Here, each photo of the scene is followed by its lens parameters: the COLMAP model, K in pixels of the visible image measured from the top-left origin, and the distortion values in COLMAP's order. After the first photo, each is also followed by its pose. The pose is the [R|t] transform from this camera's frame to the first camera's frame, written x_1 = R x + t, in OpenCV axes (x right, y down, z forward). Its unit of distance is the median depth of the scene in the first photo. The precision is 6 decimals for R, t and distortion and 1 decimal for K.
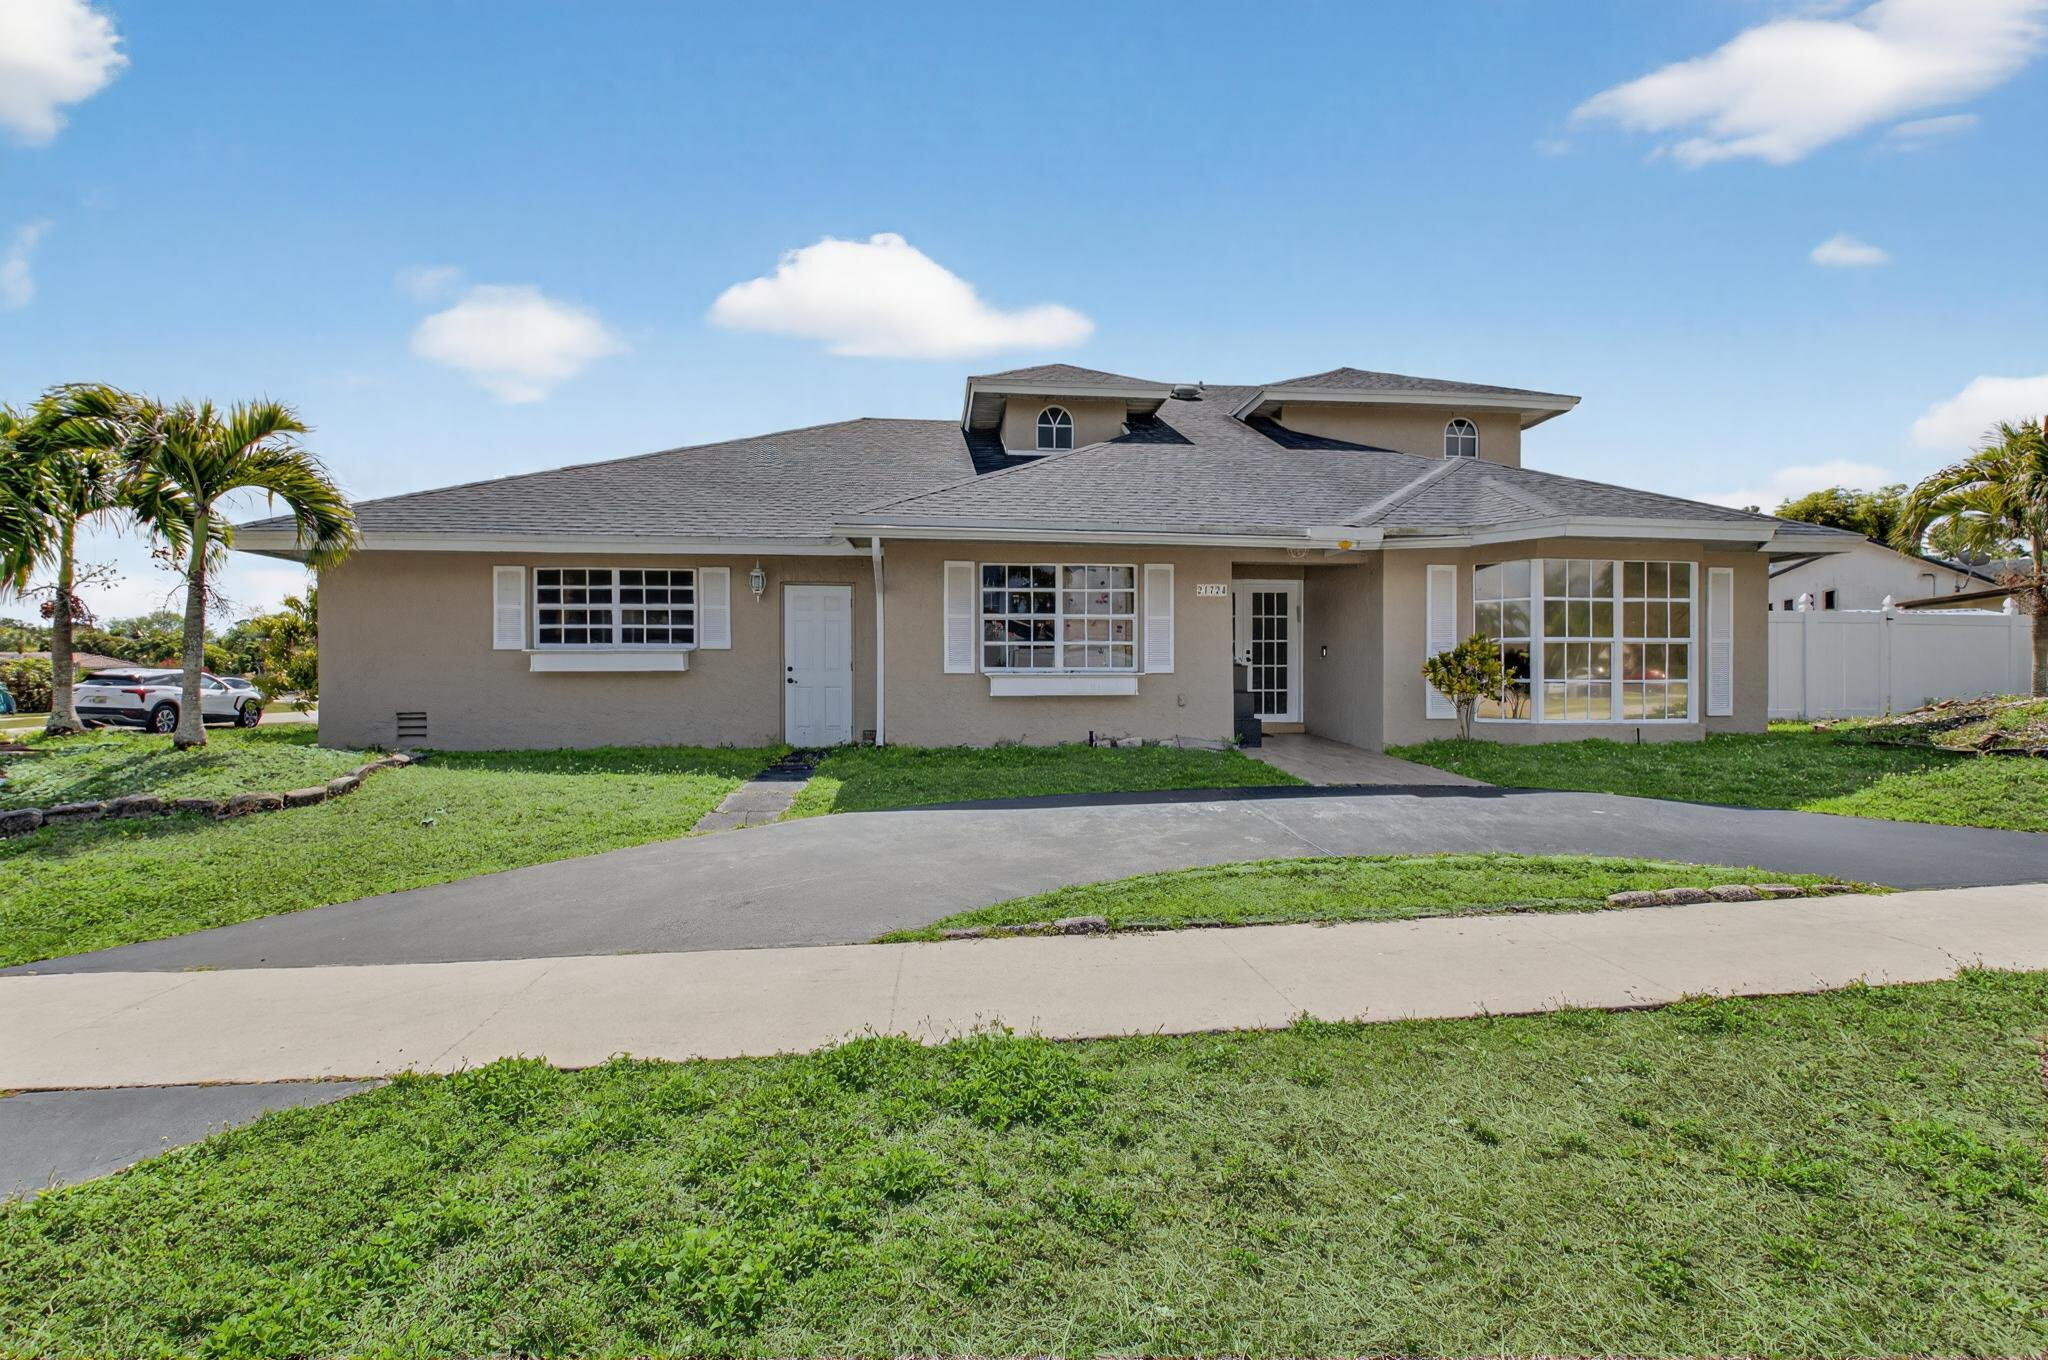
lens RADIAL K [[906.0, 0, 1032.7], [0, 906.0, 670.7], [0, 0, 1]] dist [0.019650, -0.030681]
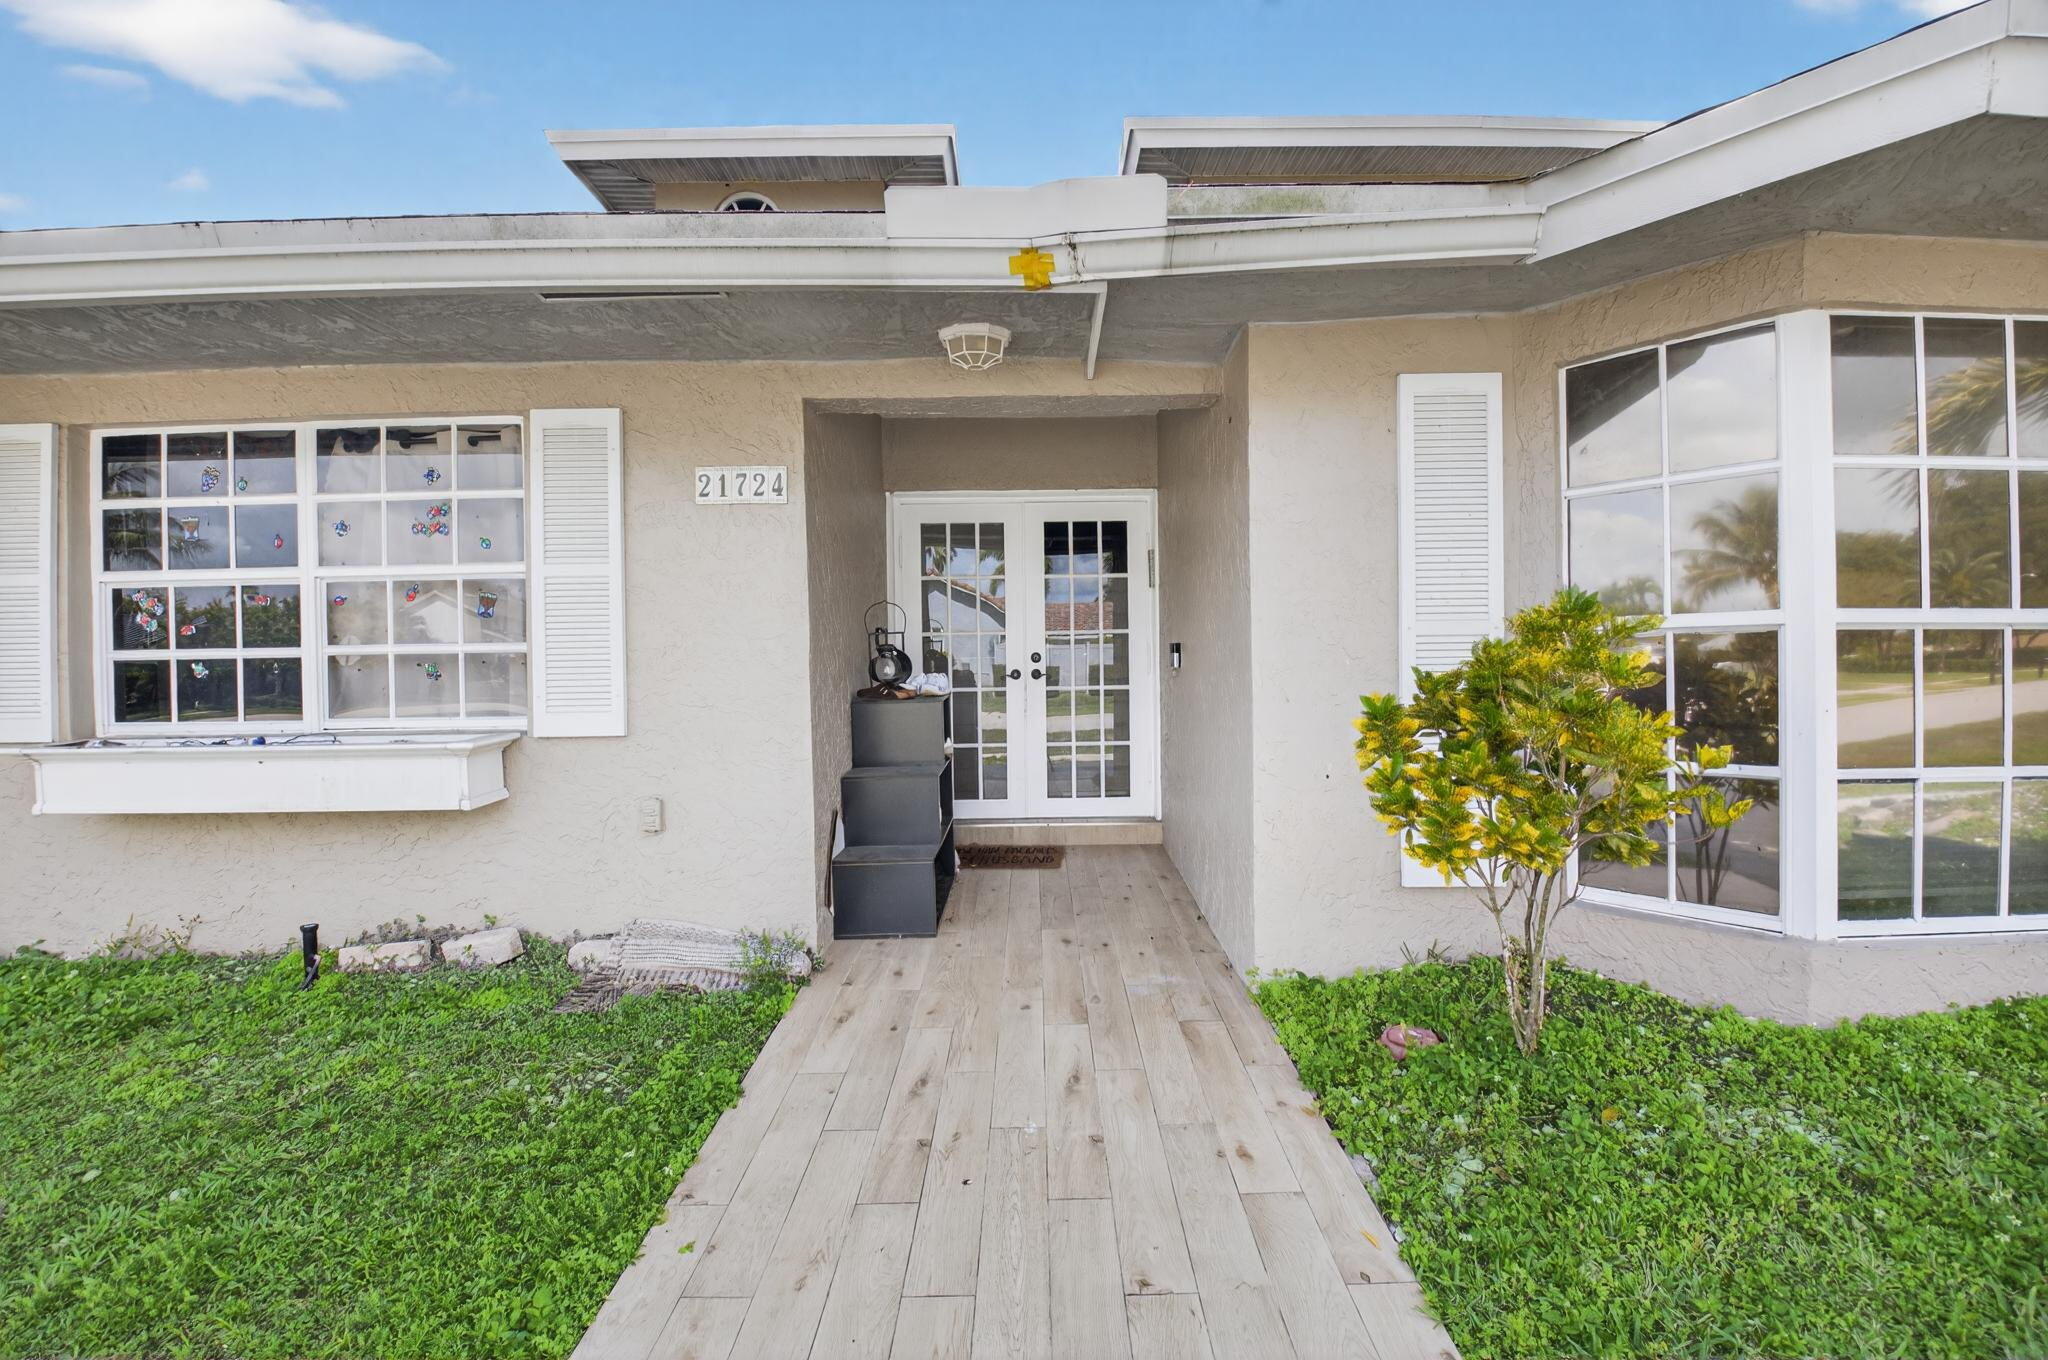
lens RADIAL K [[929.3, 0, 1046.8], [0, 929.3, 684.9], [0, 0, 1]] dist [-0.040260, -0.000080]
pose [[0.995154, -0.007827, -0.098021, 0.344509], [0.009861, 0.999746, 0.020278, -0.021543], [0.097837, -0.021146, 0.994978, 0.680876]]
